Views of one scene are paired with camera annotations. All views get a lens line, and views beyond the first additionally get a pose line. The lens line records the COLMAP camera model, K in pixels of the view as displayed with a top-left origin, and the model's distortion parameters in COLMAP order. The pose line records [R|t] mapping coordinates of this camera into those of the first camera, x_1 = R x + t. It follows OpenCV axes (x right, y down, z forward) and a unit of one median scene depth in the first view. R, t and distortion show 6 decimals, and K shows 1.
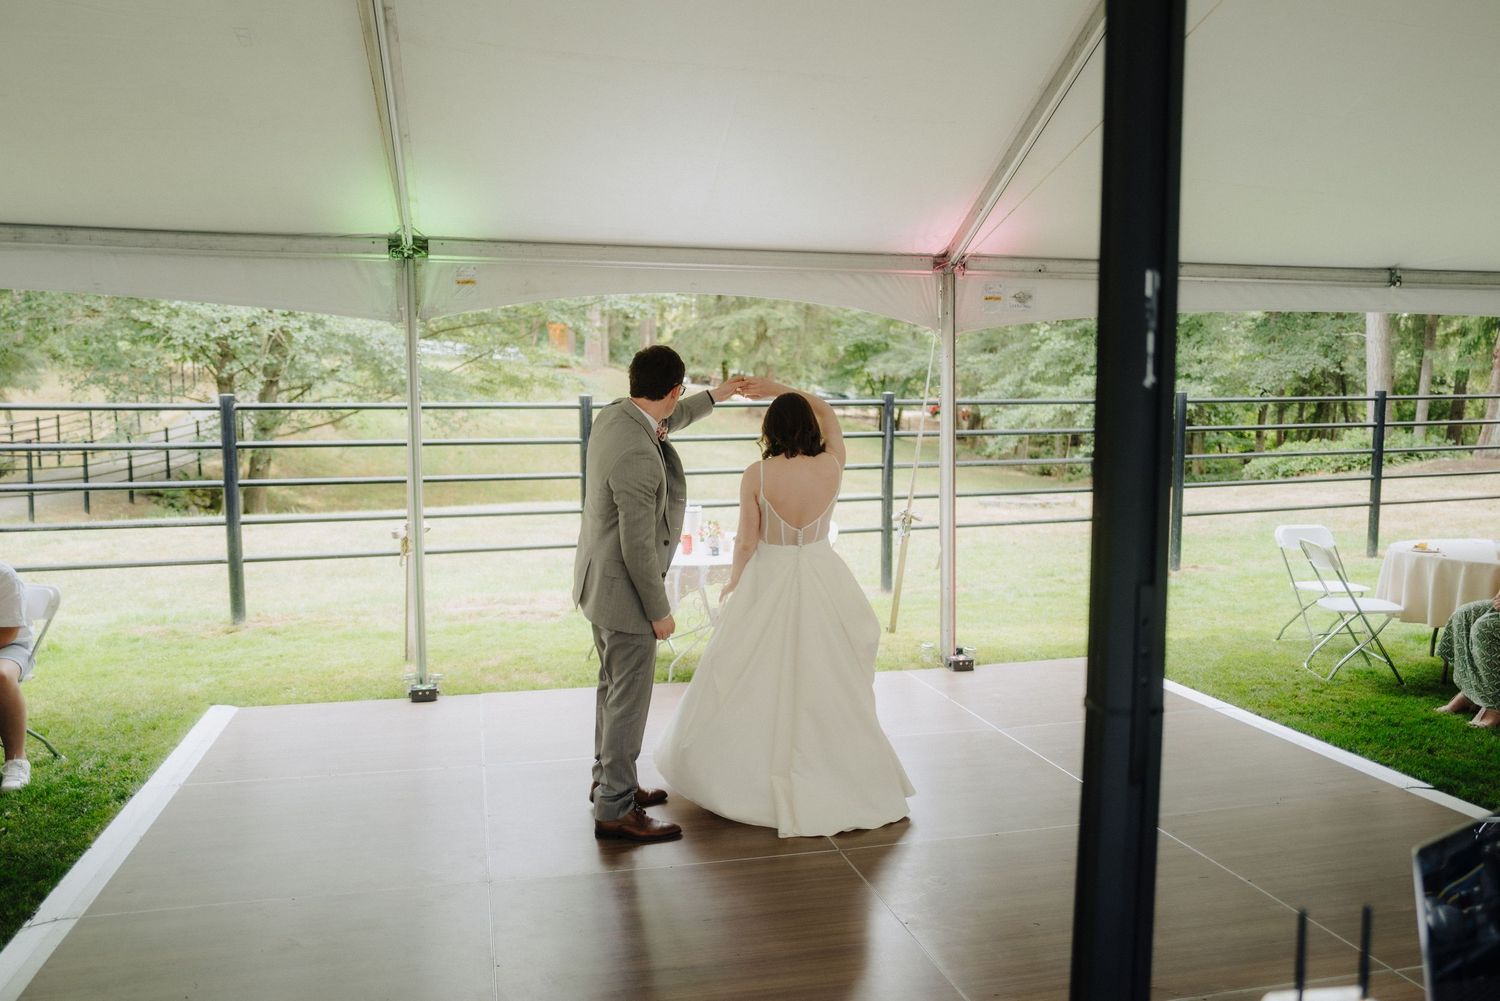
lens RADIAL K [[1129.5, 0, 752.7], [0, 1129.5, 499.3], [0, 0, 1]] dist [-0.036839, 0.056782]
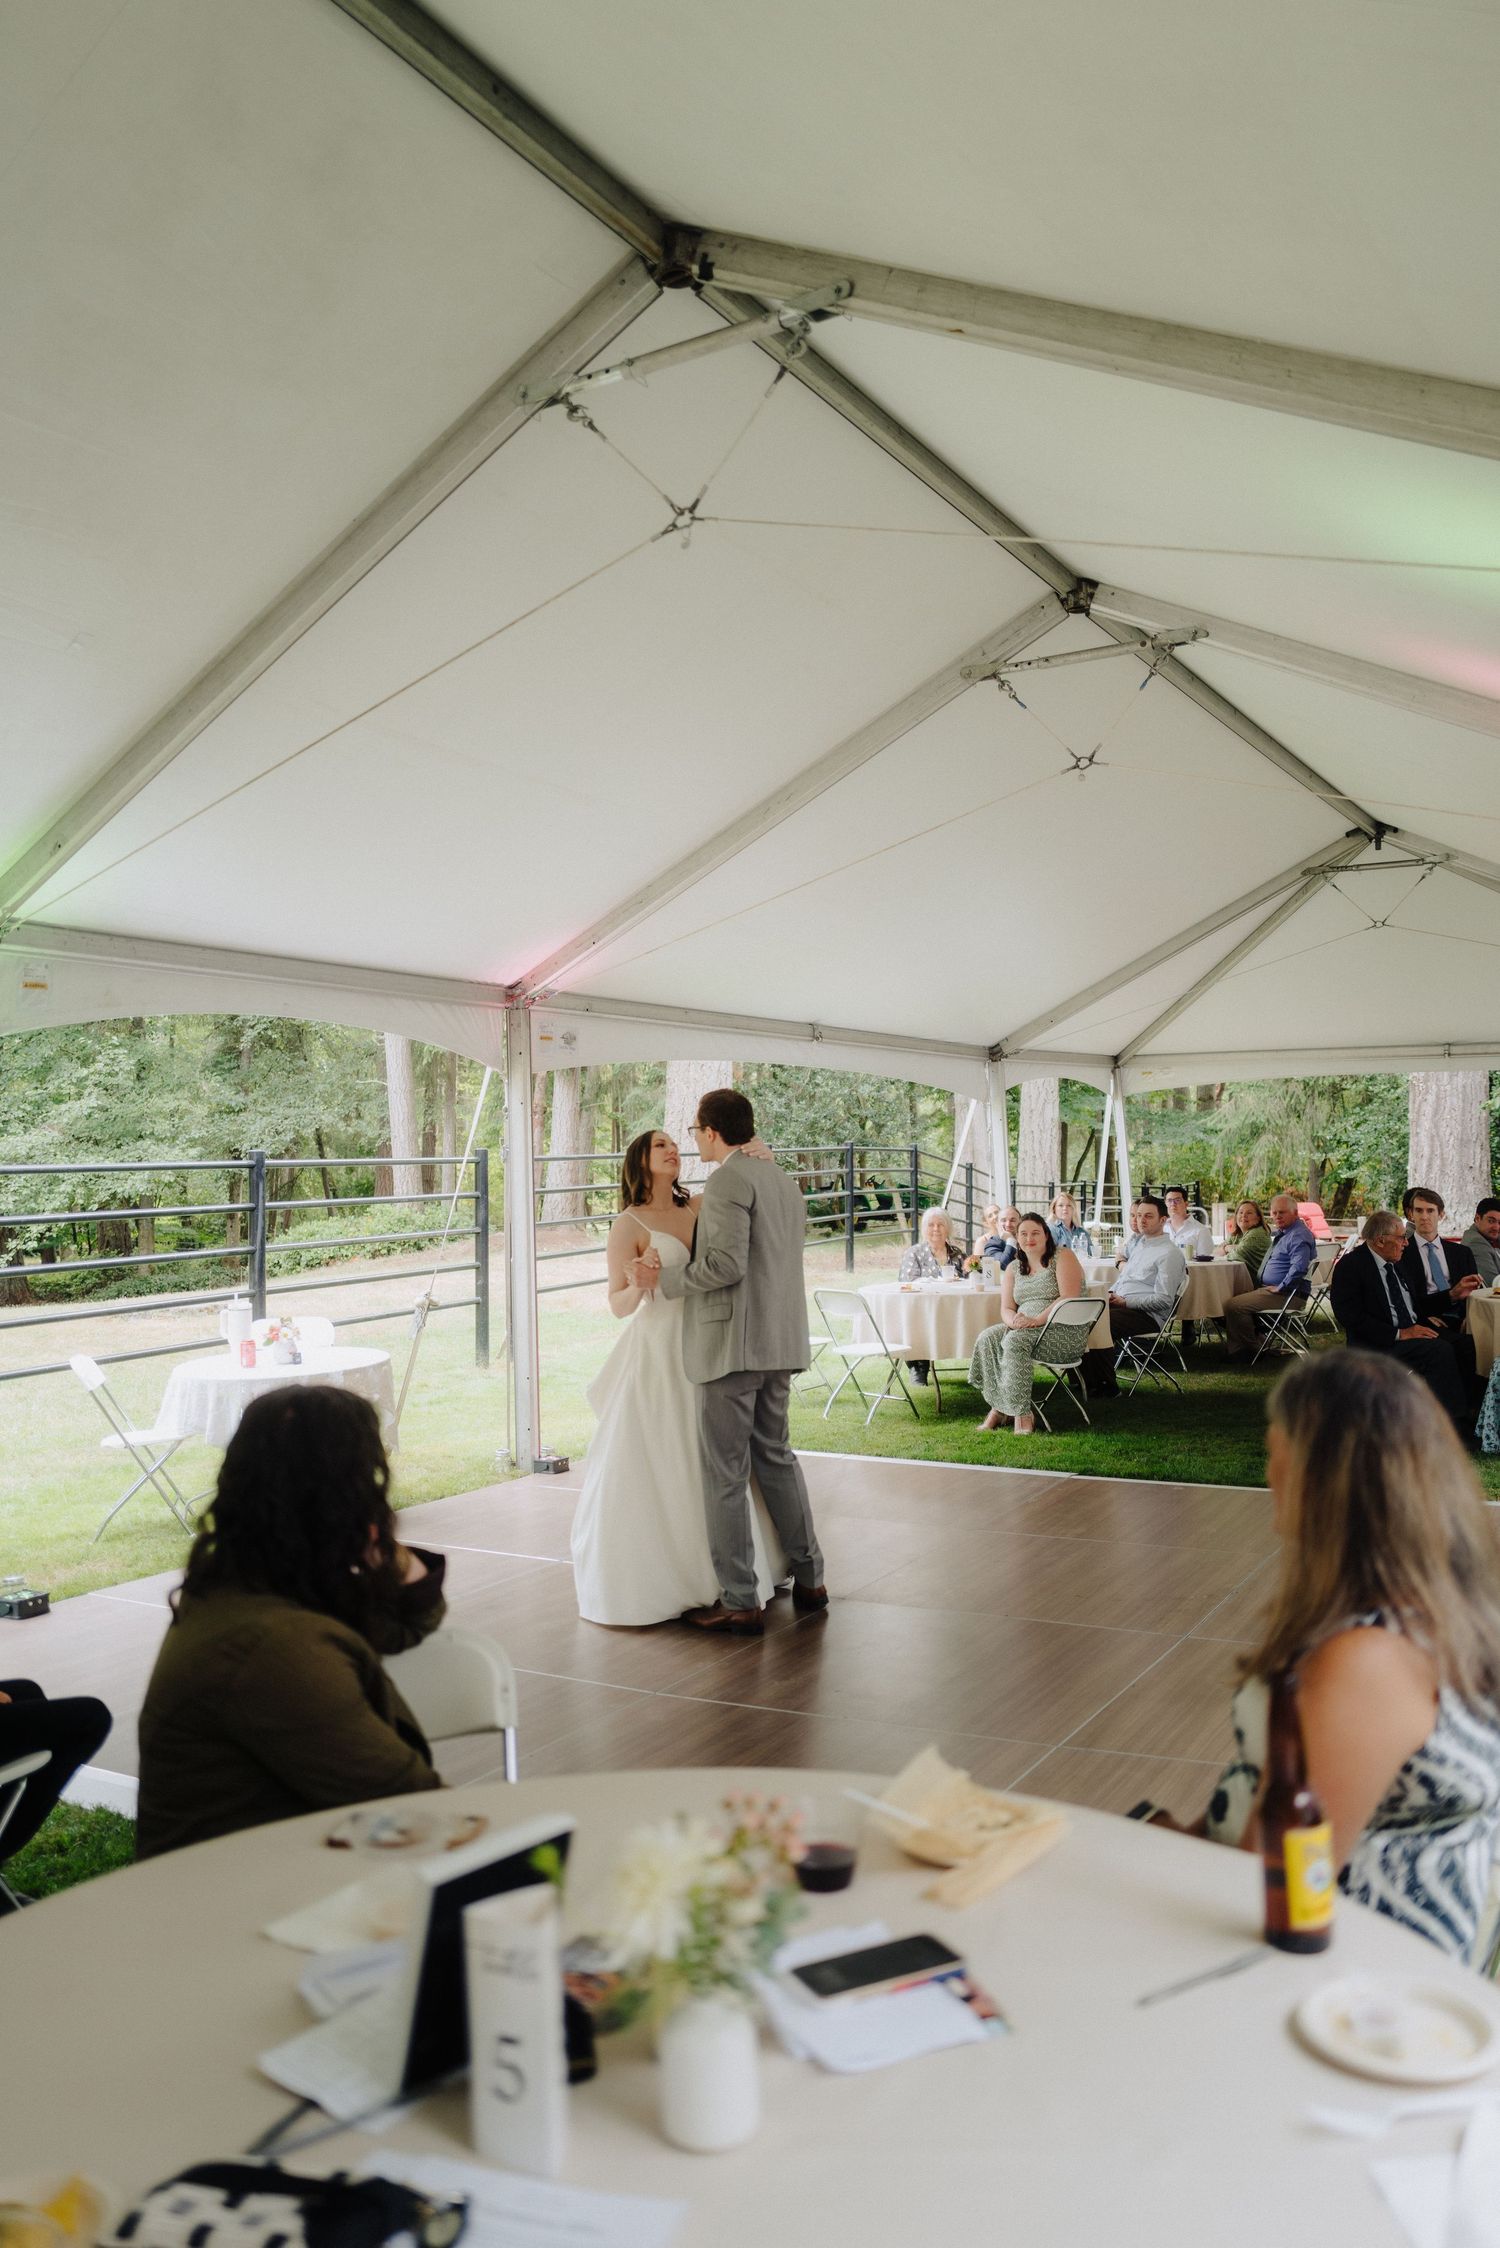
lens RADIAL K [[1692.7, 0, 748.0], [0, 1692.7, 1126.4], [0, 0, 1]] dist [-0.036839, 0.056782]
pose [[0.686662, 0.005168, 0.726958, -0.621214], [0.079025, 0.993518, -0.081708, 0.008652], [-0.722669, 0.113554, 0.681803, 0.001585]]
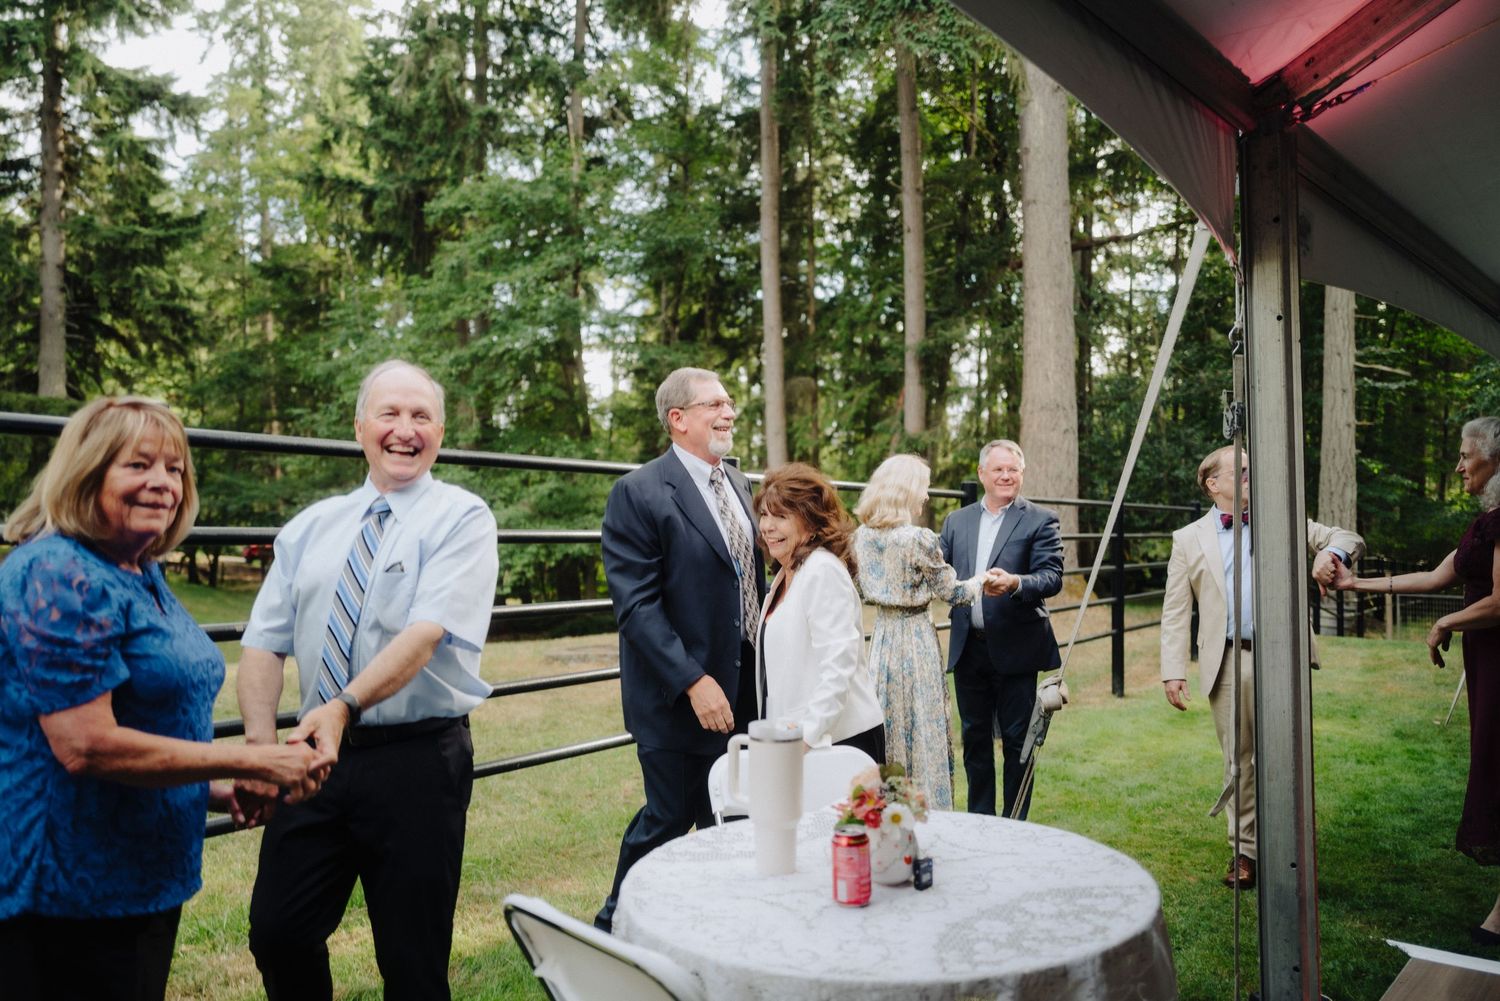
lens RADIAL K [[1129.5, 0, 744.4], [0, 1129.5, 497.8], [0, 0, 1]] dist [-0.036839, 0.056782]
pose [[0.823103, 0.025864, 0.567303, -0.229997], [0.049424, 0.991909, -0.116932, -0.018058], [-0.565737, 0.124285, 0.815165, 0.746708]]
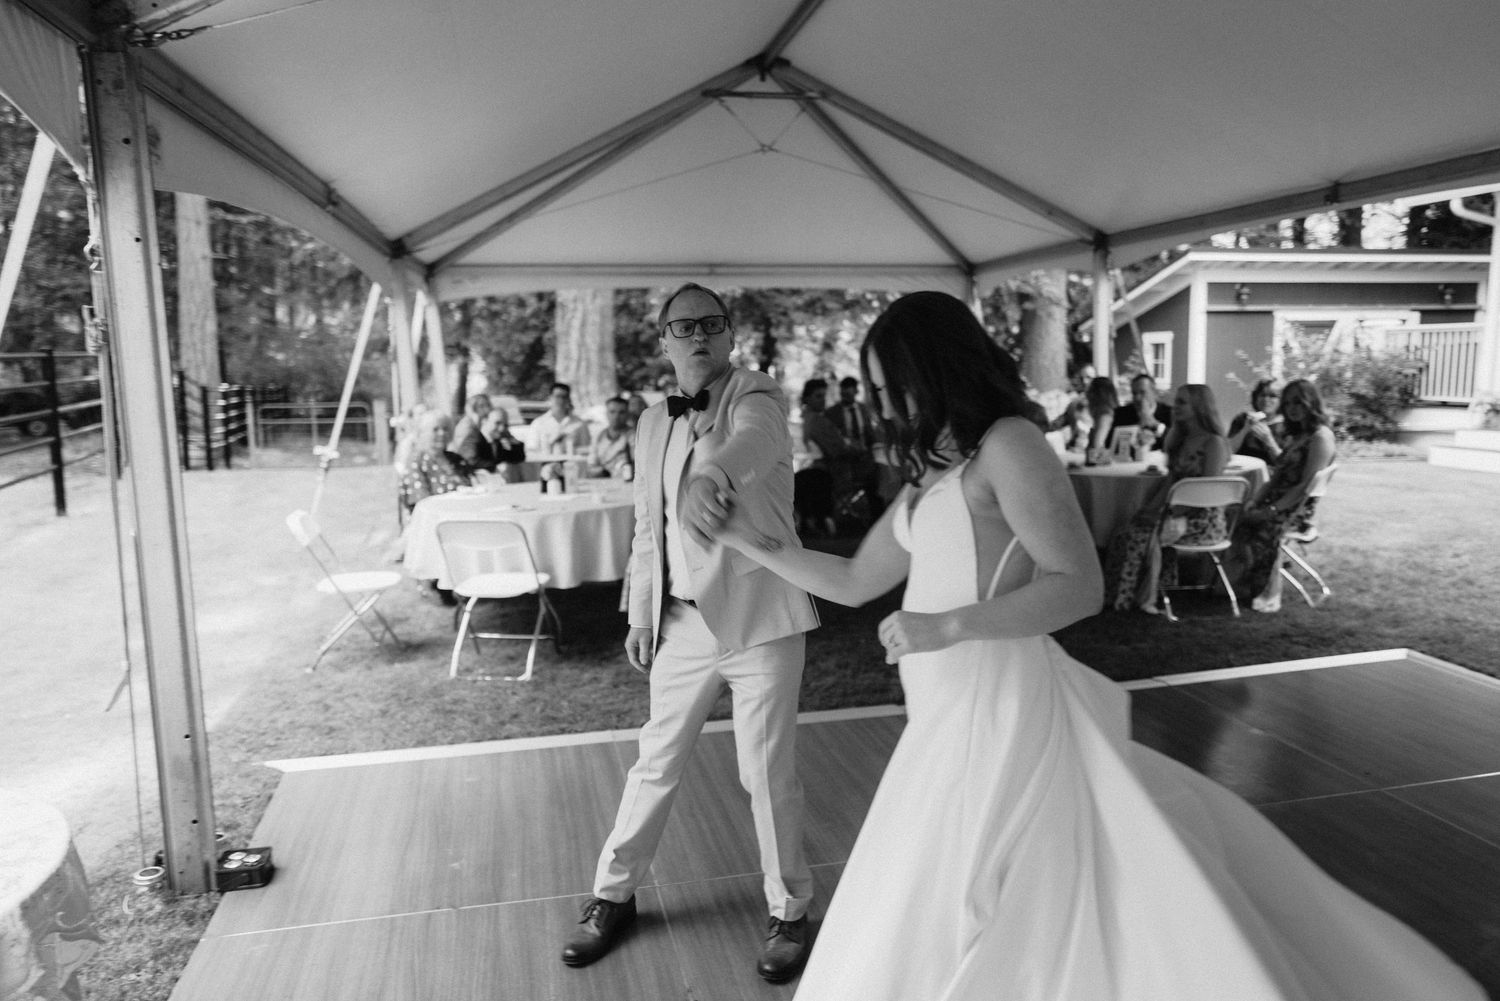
lens RADIAL K [[1129.5, 0, 751.0], [0, 1129.5, 501.0], [0, 0, 1]] dist [-0.036839, 0.056782]
pose [[0.028244, -0.130933, 0.990989, -0.268684], [0.113901, 0.985349, 0.126942, -0.051729], [-0.993091, 0.109289, 0.042743, 0.722515]]
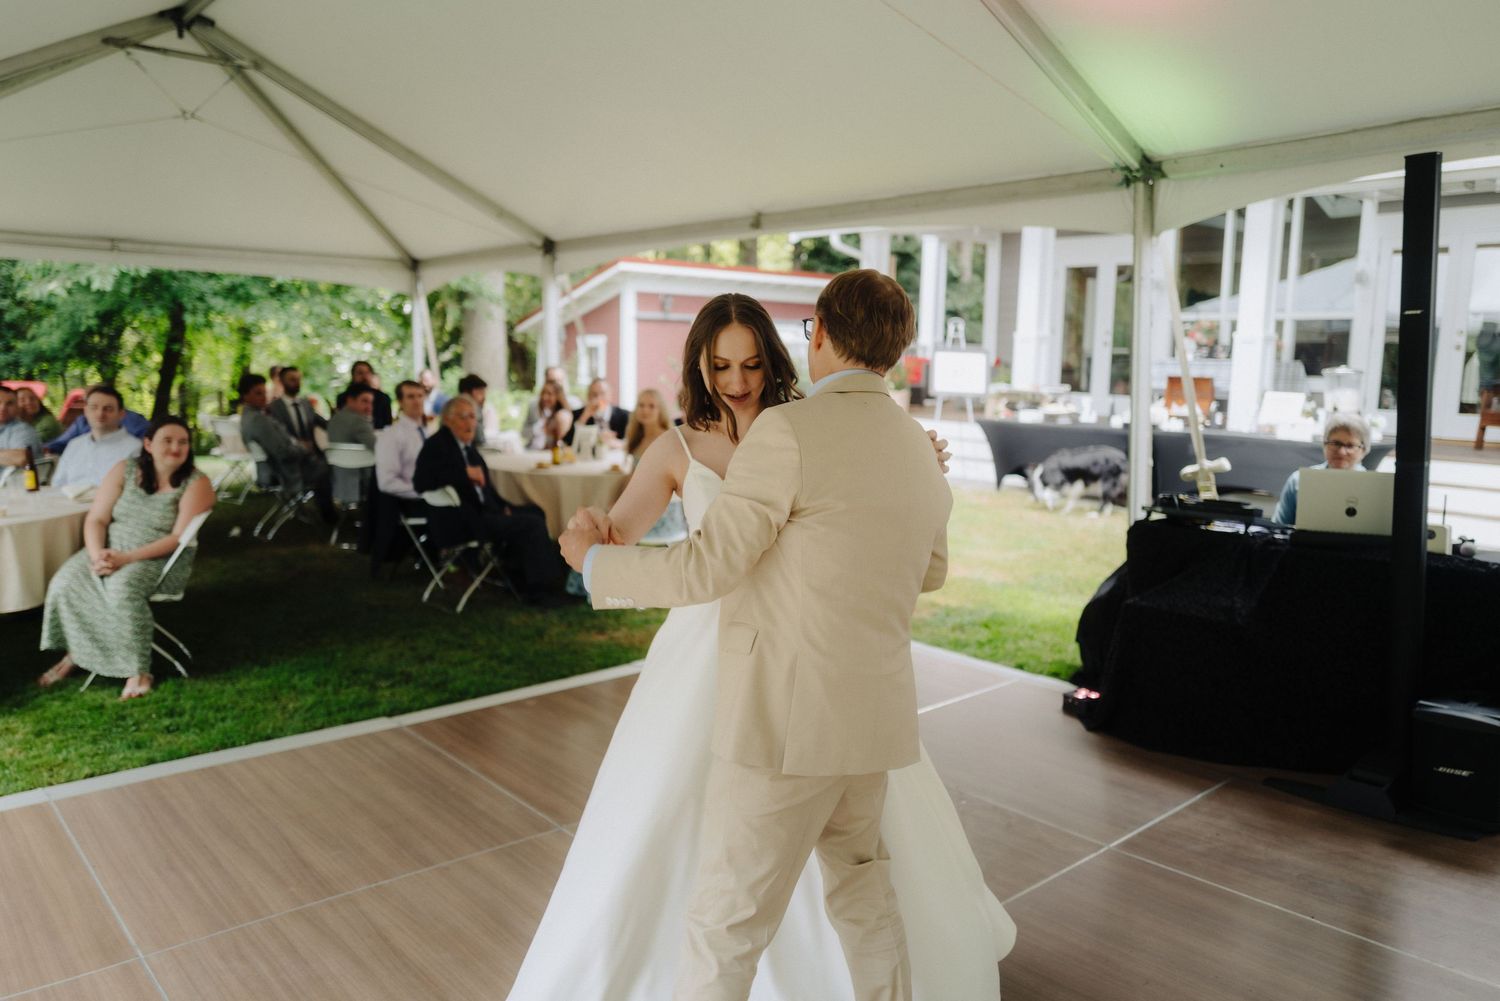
lens RADIAL K [[1129.5, 0, 749.6], [0, 1129.5, 502.3], [0, 0, 1]] dist [-0.036839, 0.056782]
pose [[-0.448157, -0.128354, 0.884692, -0.265153], [0.066491, 0.982111, 0.176170, -0.058486], [-0.891479, 0.137776, -0.431606, 0.755985]]
